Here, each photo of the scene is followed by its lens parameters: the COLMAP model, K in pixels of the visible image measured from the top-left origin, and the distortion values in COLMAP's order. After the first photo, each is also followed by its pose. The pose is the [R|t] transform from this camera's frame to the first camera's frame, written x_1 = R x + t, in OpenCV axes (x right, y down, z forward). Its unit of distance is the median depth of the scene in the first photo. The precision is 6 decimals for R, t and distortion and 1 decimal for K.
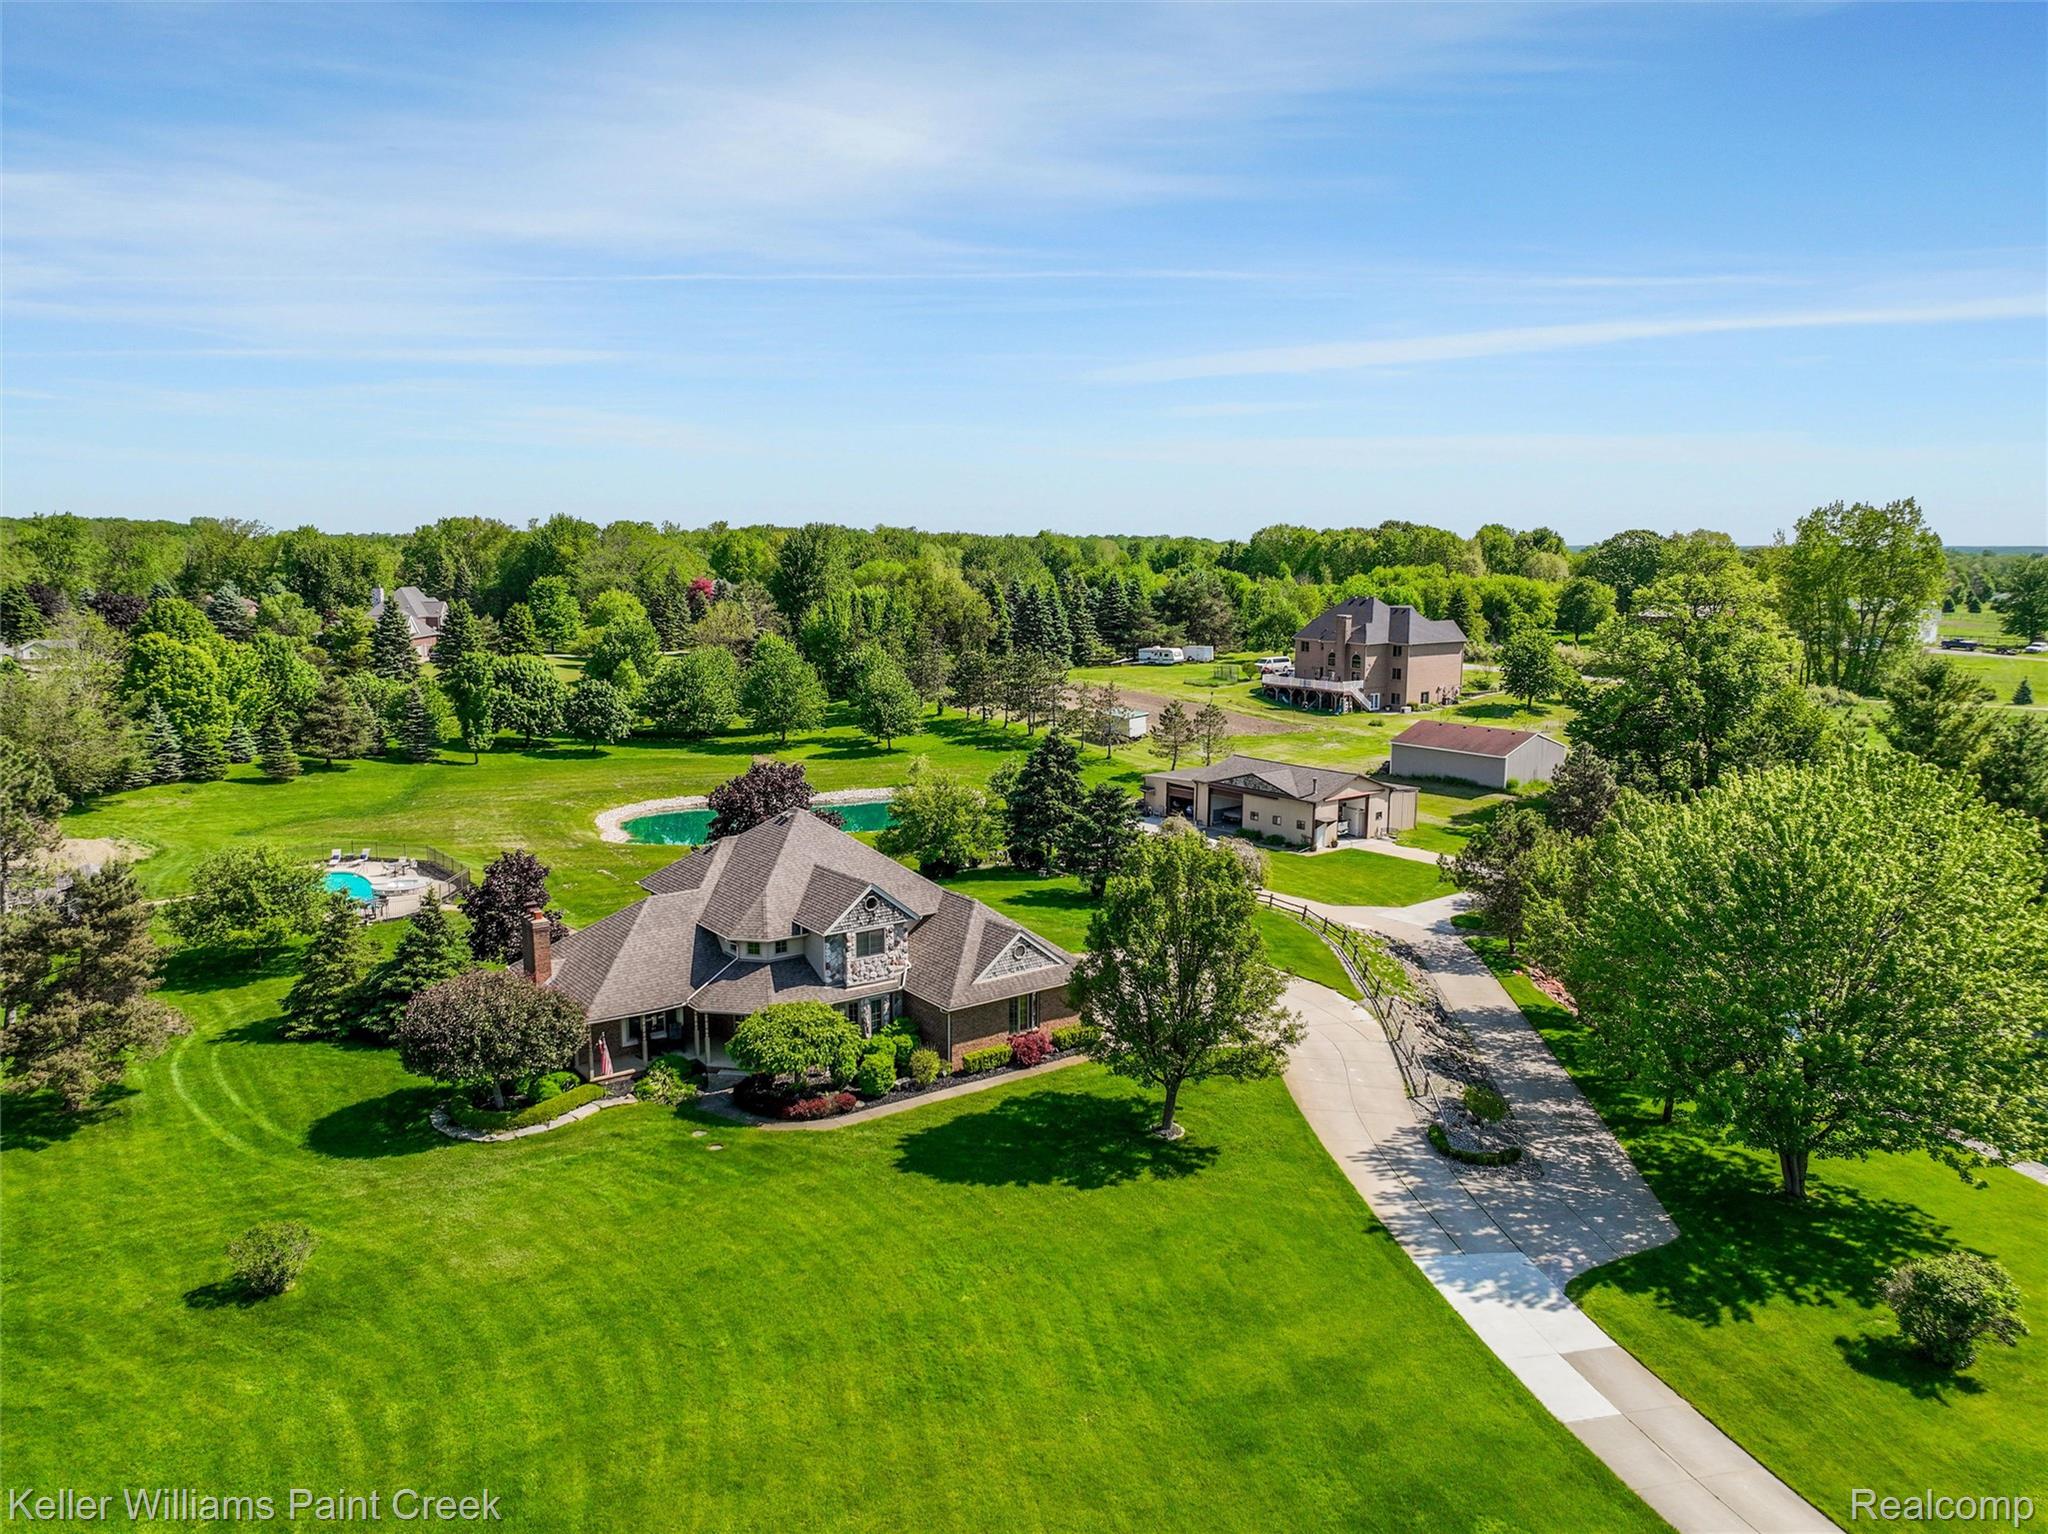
lens RADIAL K [[1431.0, 0, 1024.0], [0, 1431.0, 767.0], [0, 0, 1]] dist [0.010275, -0.003429]
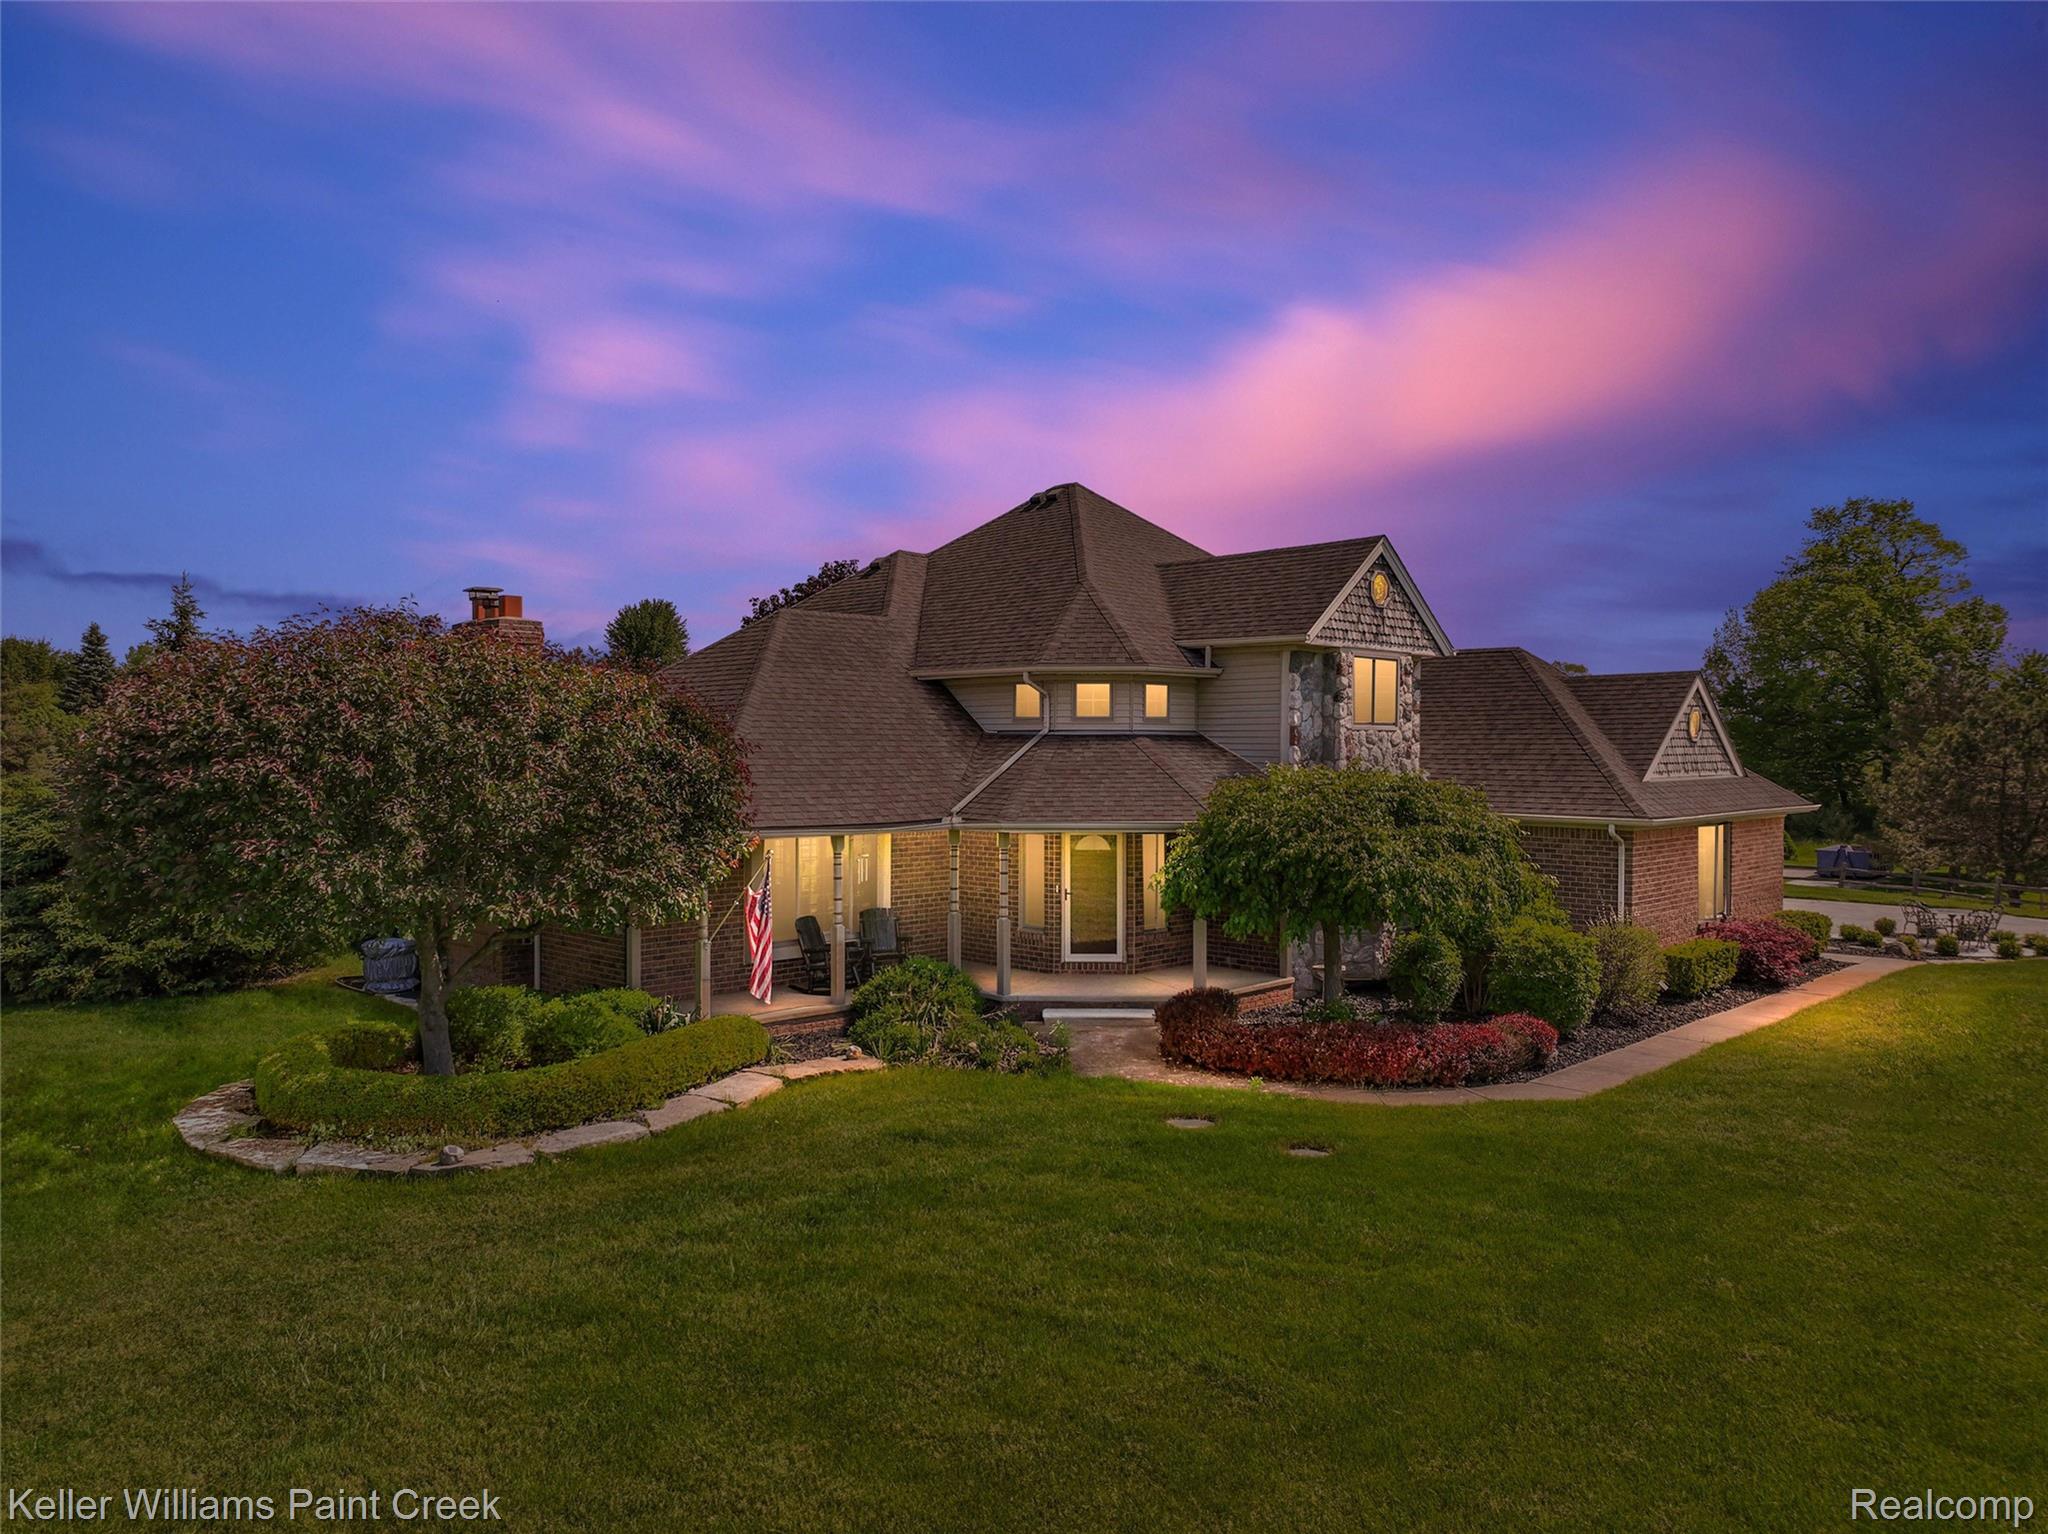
lens RADIAL K [[1435.3, 0, 1025.8], [0, 1435.3, 762.8], [0, 0, 1]] dist [0.003129, 0.008180]
pose [[0.986574, -0.002752, 0.163289, -0.136356], [0.026530, 0.989278, -0.143616, 0.100216], [-0.161143, 0.146020, 0.976069, 0.318068]]
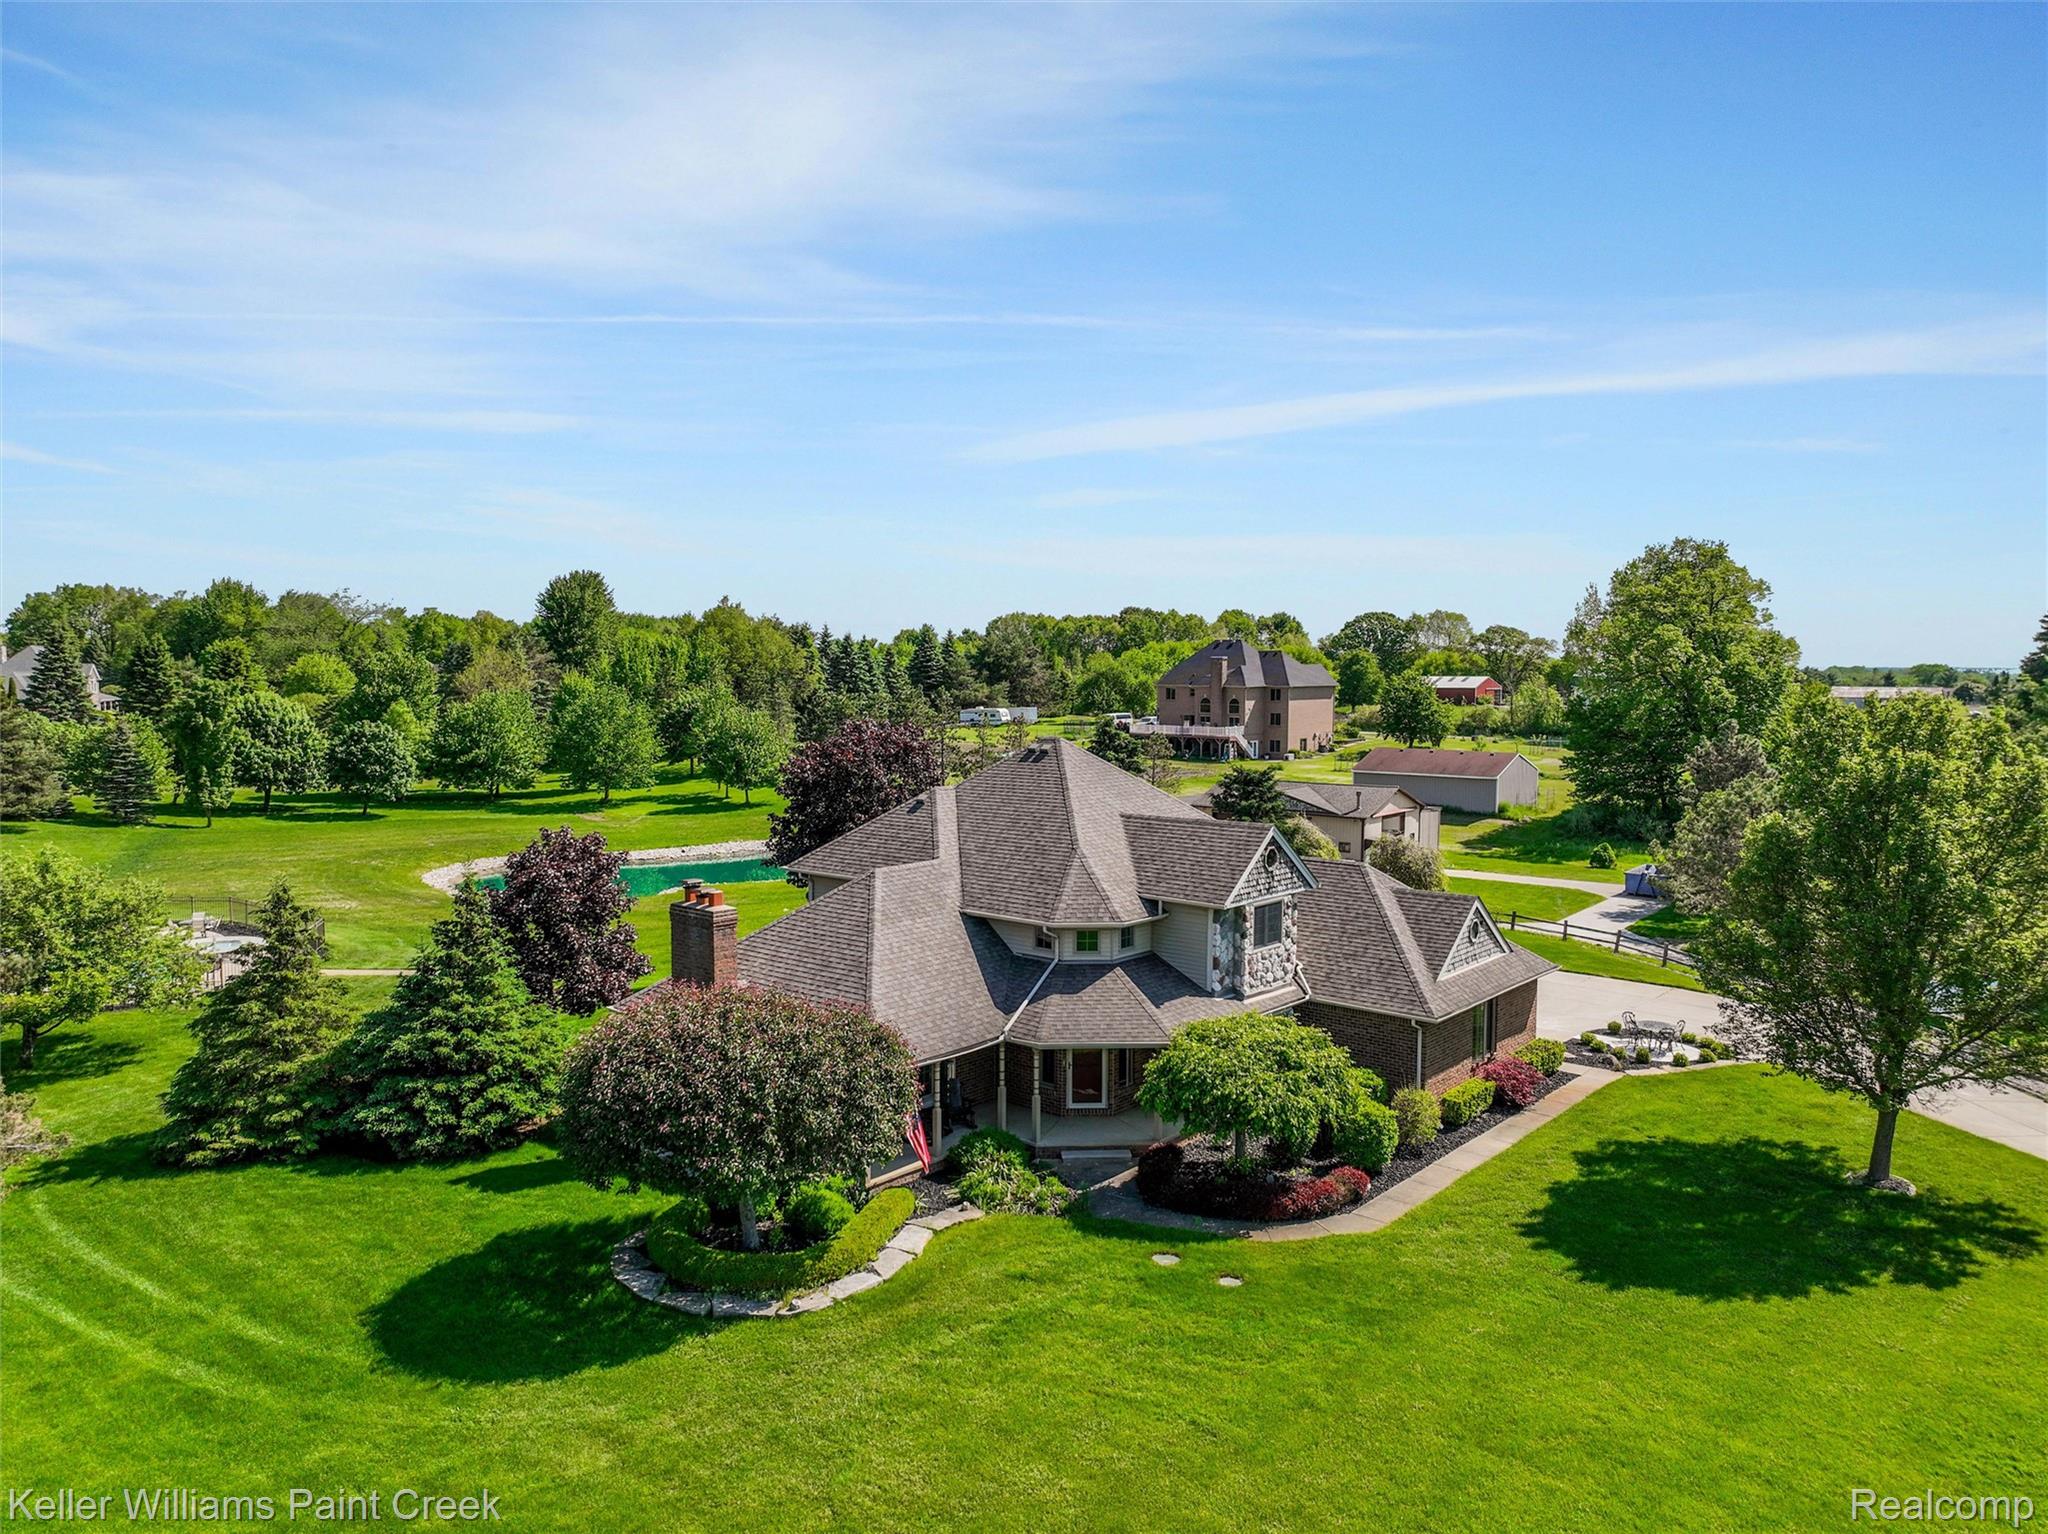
lens RADIAL K [[1435.3, 0, 1025.8], [0, 1435.3, 762.8], [0, 0, 1]] dist [0.003129, 0.008180]
pose [[0.972353, -0.016066, 0.232963, -0.177419], [0.035886, 0.996061, -0.081089, 0.050767], [-0.230742, 0.087207, 0.969099, 0.214018]]
